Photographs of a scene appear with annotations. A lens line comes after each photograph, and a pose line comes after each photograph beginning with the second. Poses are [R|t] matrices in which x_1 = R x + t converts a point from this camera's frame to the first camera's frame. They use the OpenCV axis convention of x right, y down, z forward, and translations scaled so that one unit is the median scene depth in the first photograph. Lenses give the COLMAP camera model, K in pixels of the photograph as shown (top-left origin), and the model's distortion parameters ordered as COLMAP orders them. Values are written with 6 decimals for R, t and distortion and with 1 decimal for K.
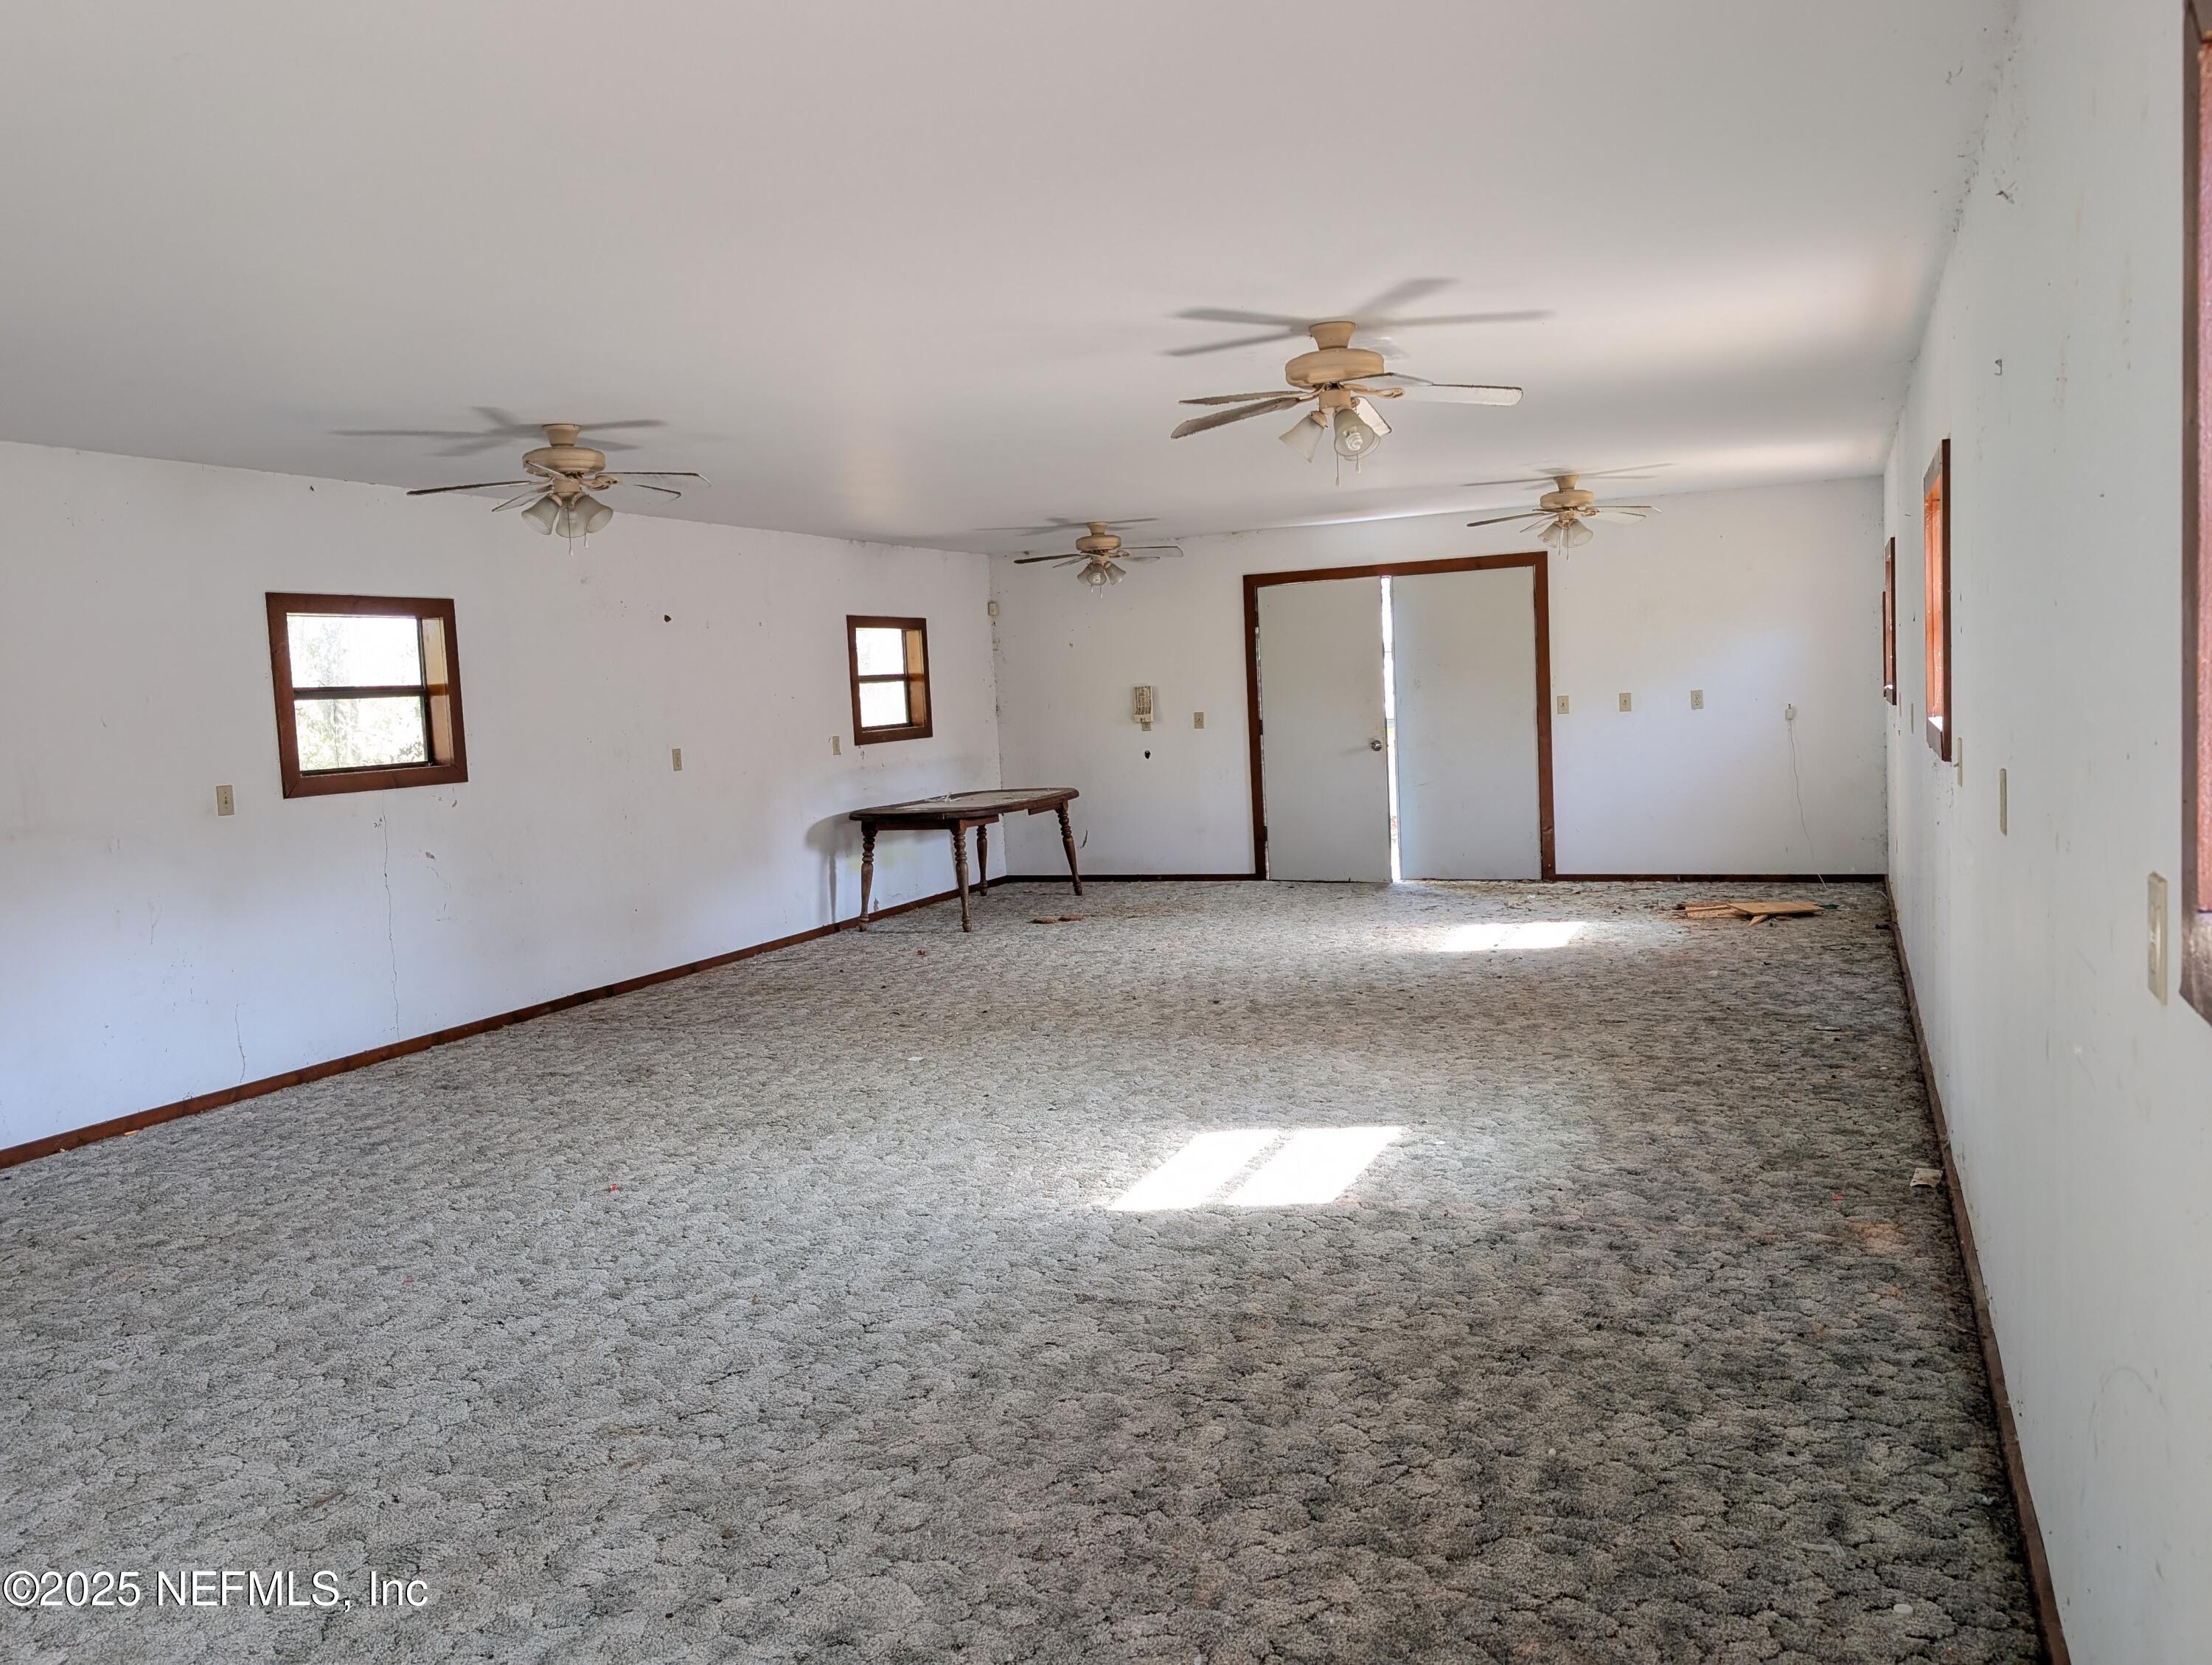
lens RADIAL K [[1591.9, 0, 1107.1], [0, 1591.9, 811.3], [0, 0, 1]] dist [0.030082, -0.025963]
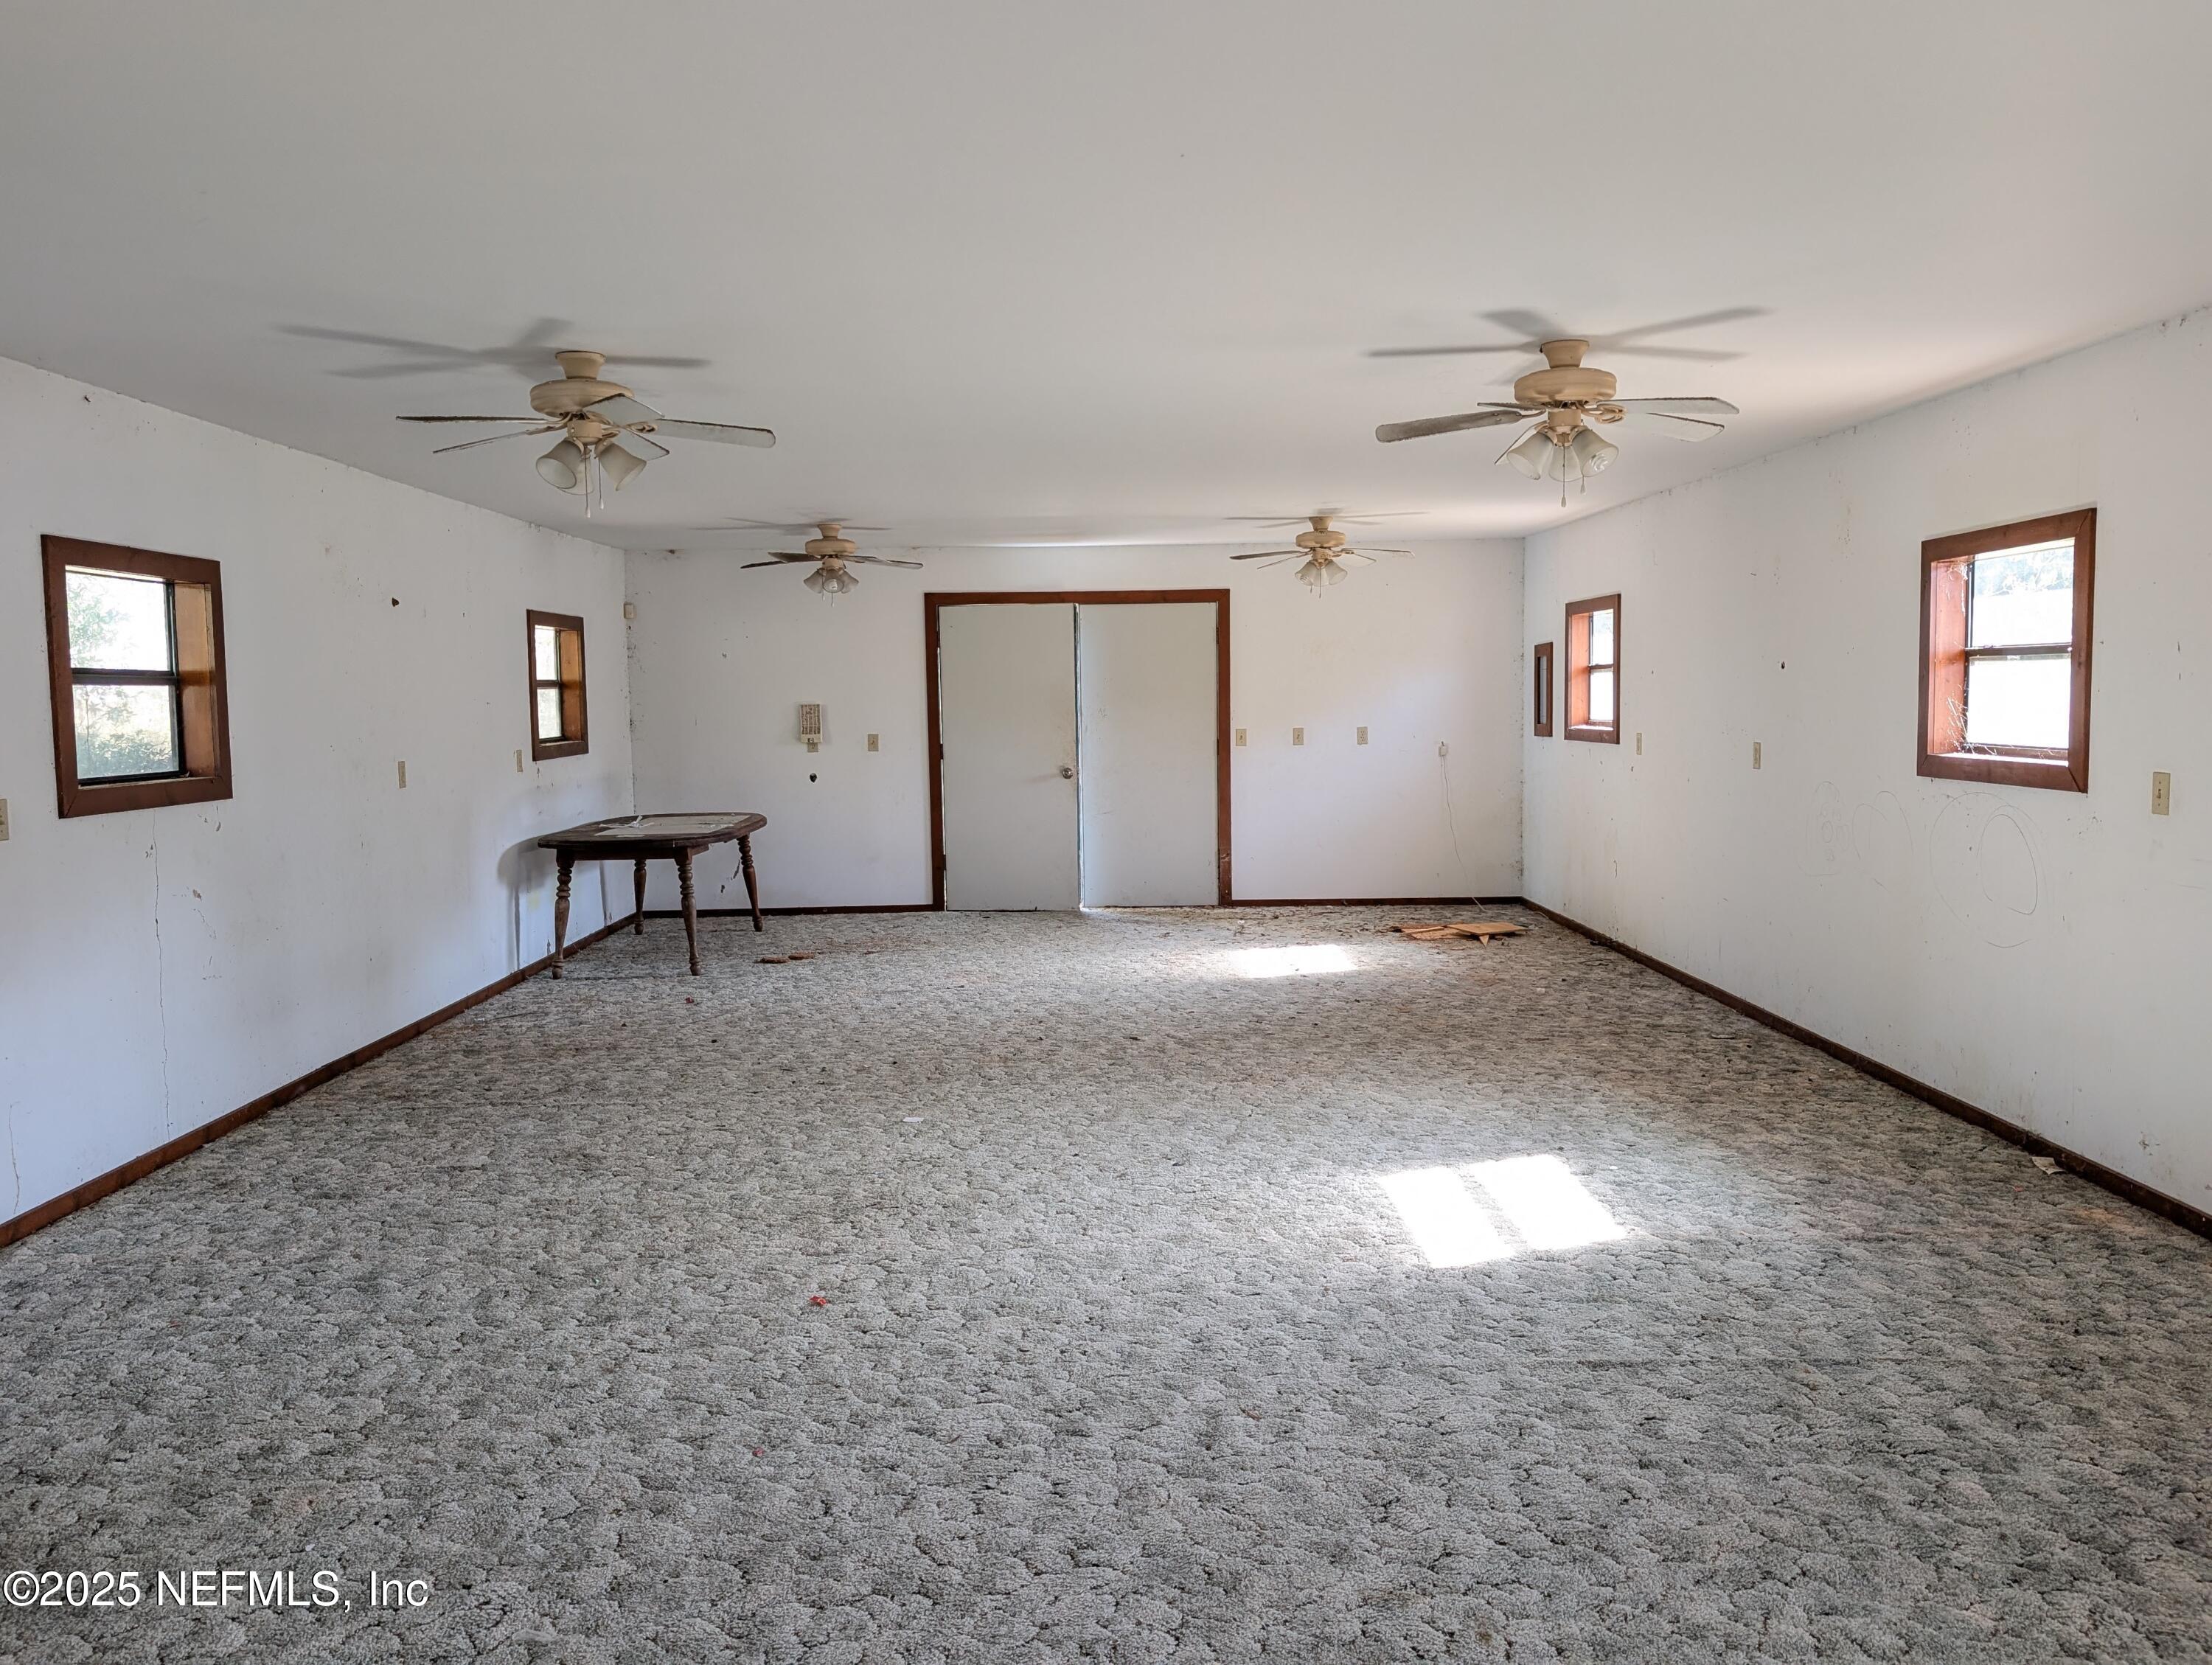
lens RADIAL K [[1593.6, 0, 1106.0], [0, 1593.6, 832.5], [0, 0, 1]] dist [0.014097, 0.001129]
pose [[0.923040, 0.003463, 0.384689, -0.322064], [-0.001633, 0.999986, -0.005083, 0.001244], [-0.384701, 0.004063, 0.923032, 0.129953]]
